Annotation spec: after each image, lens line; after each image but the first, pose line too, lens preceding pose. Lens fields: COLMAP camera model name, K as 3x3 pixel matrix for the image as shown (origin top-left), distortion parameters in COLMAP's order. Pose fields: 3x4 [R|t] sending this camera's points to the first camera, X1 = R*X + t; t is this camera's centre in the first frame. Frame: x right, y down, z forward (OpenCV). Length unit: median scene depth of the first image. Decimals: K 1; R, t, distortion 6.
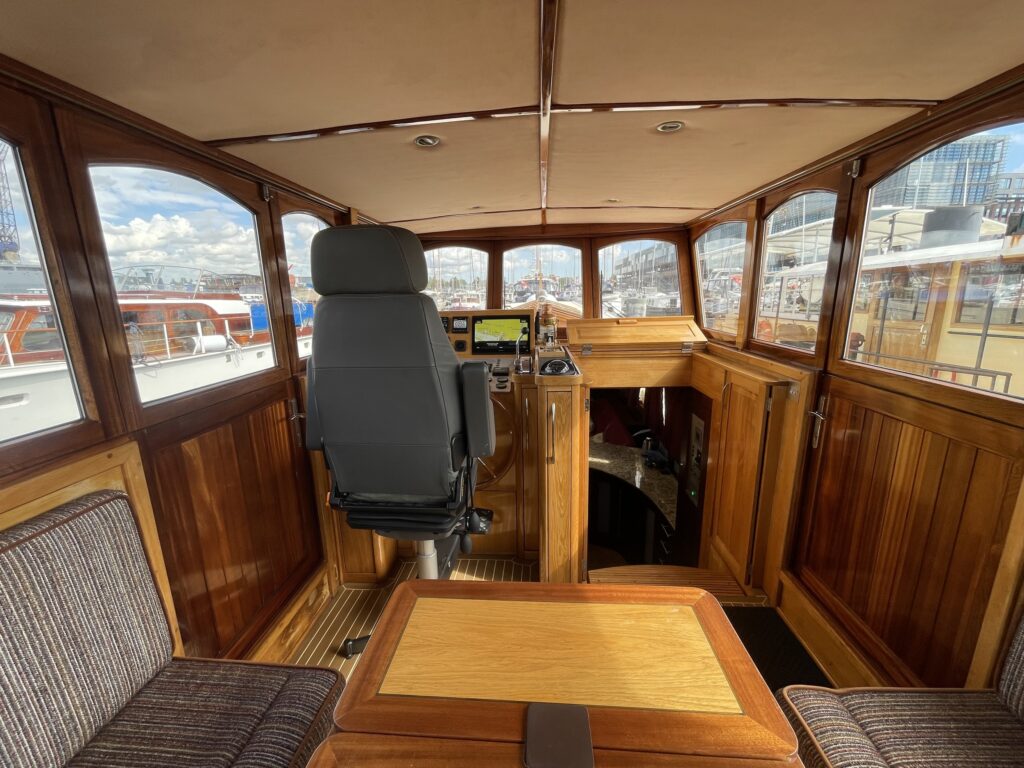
lens RADIAL K [[415.4, 0, 509.8], [0, 415.4, 386.7], [0, 0, 1]] dist [-0.004431, 0.001992]
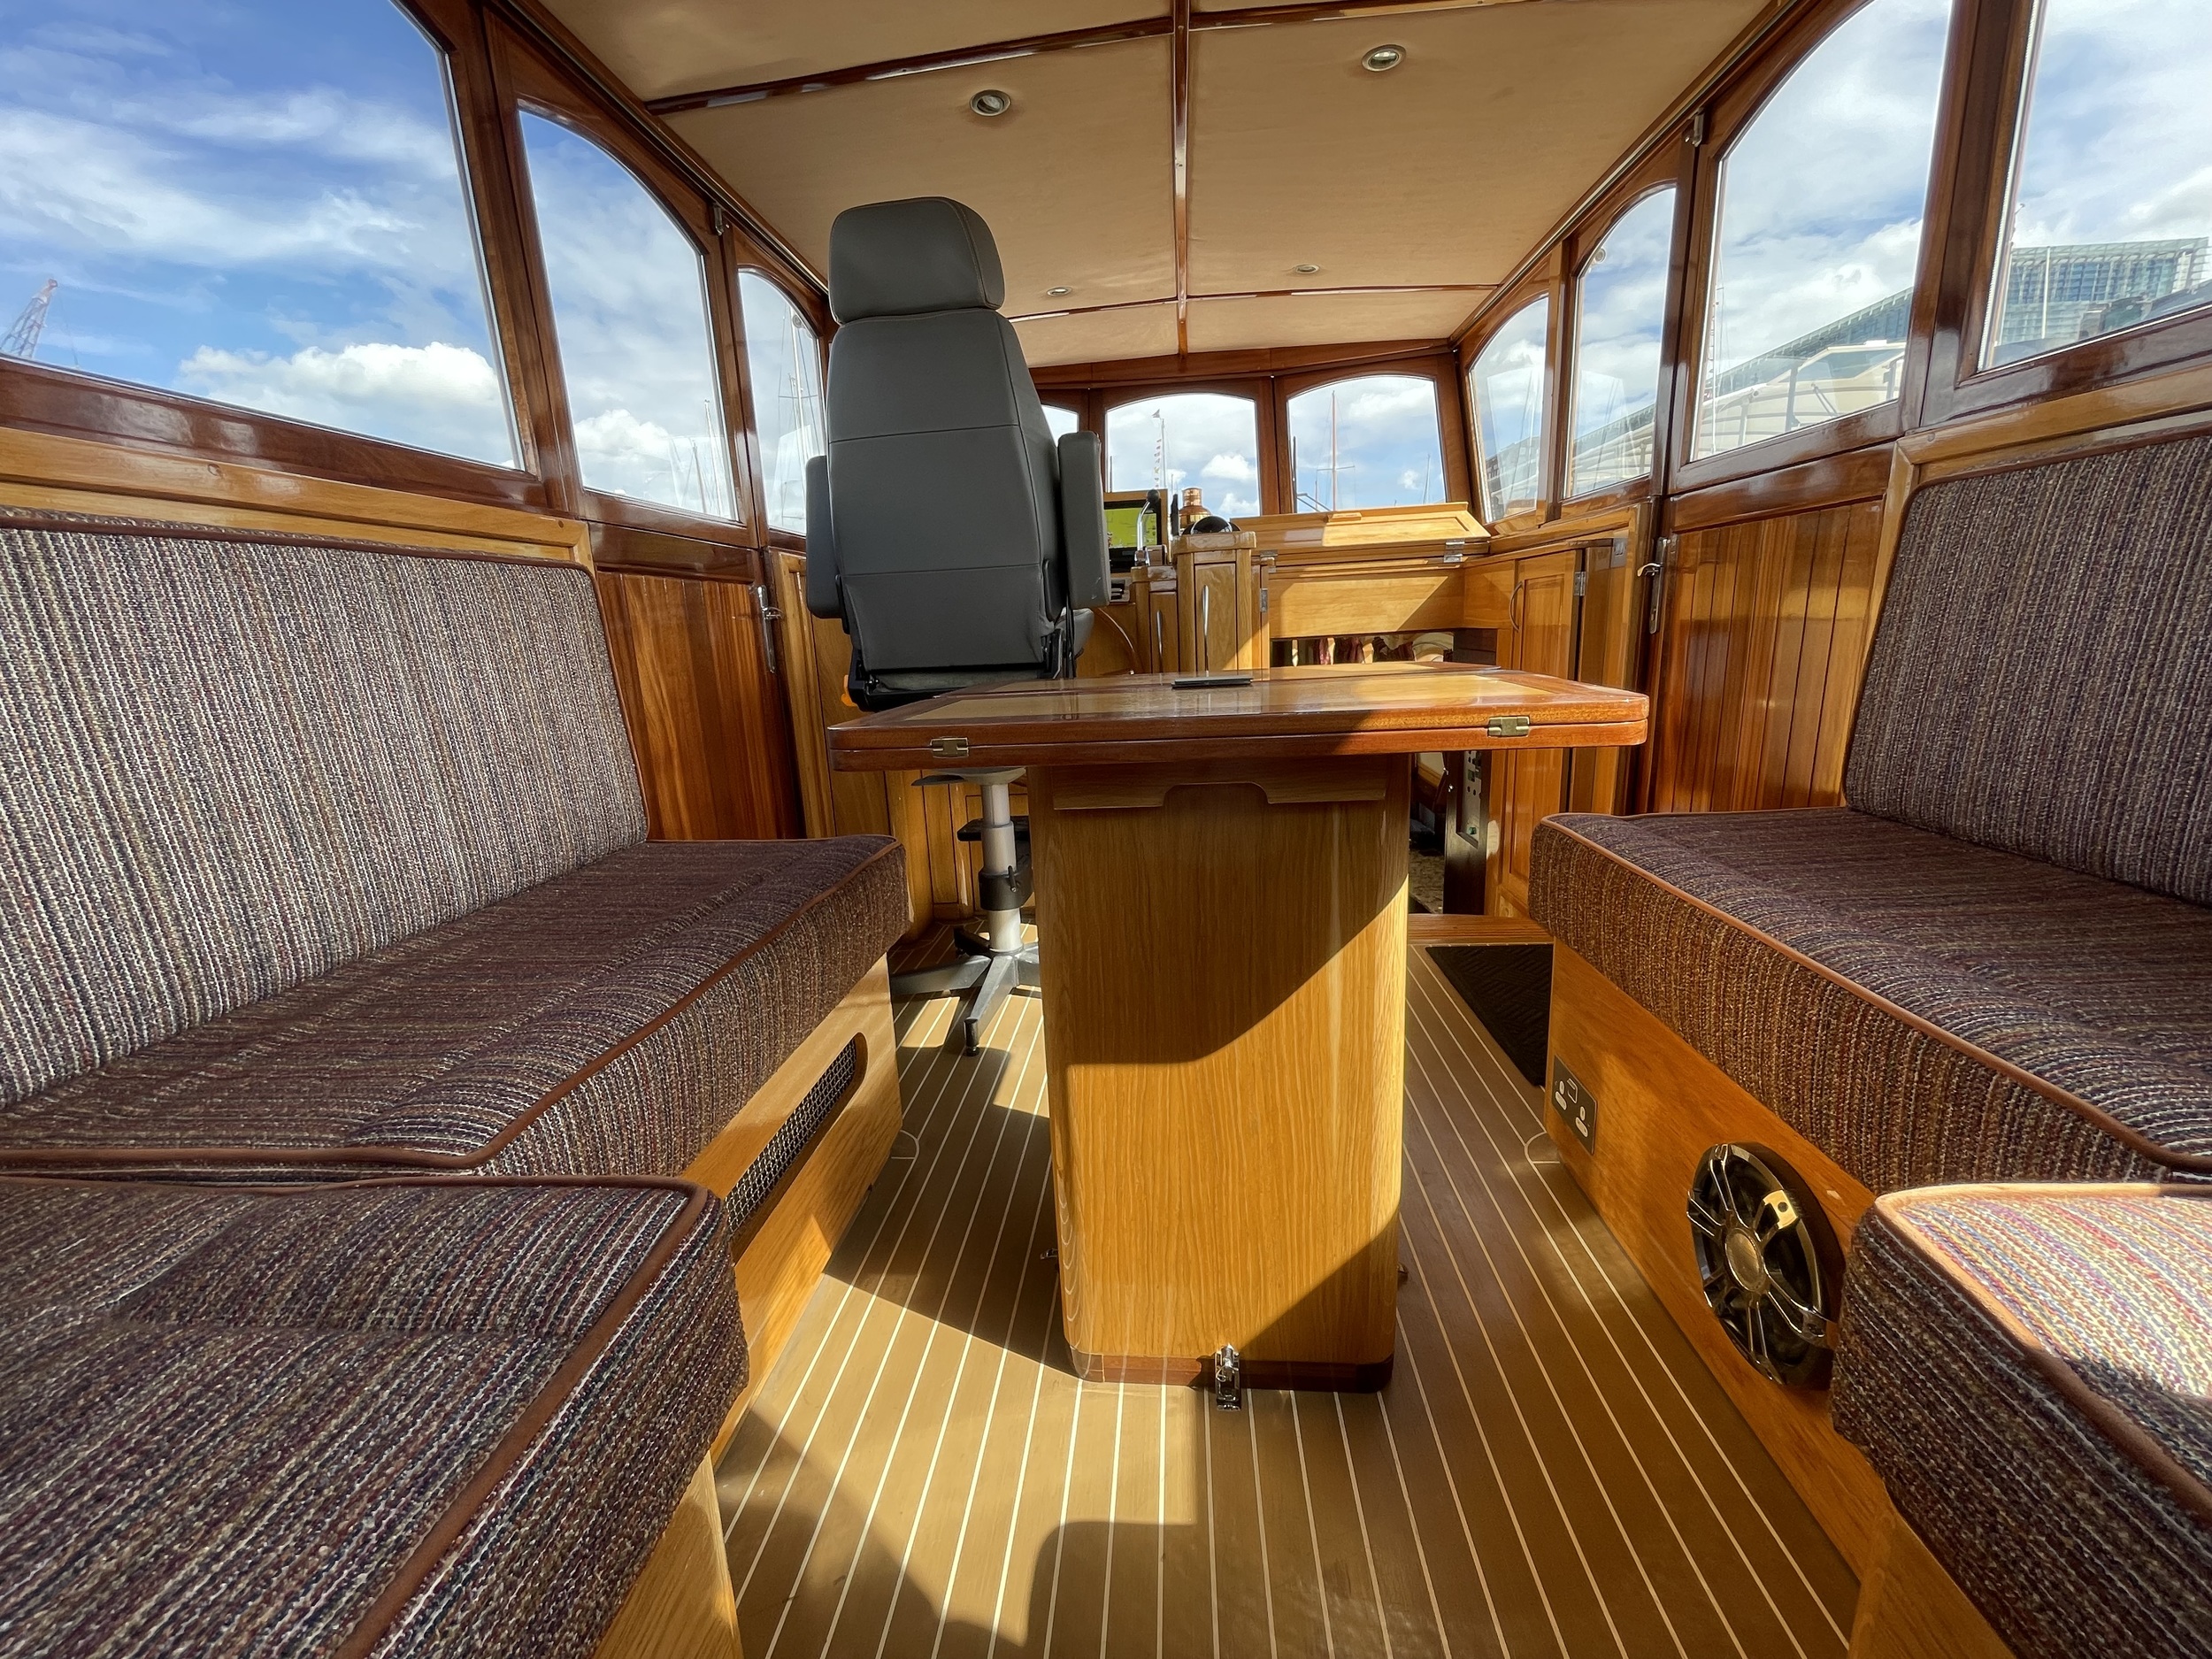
lens RADIAL K [[897.3, 0, 1103.2], [0, 897.3, 842.2], [0, 0, 1]] dist [-0.004431, 0.001992]
pose [[0.999616, -0.021960, -0.016925, -0.024513], [0.022168, 0.999679, 0.012237, 0.367814], [0.016651, -0.012607, 0.999782, -0.255398]]
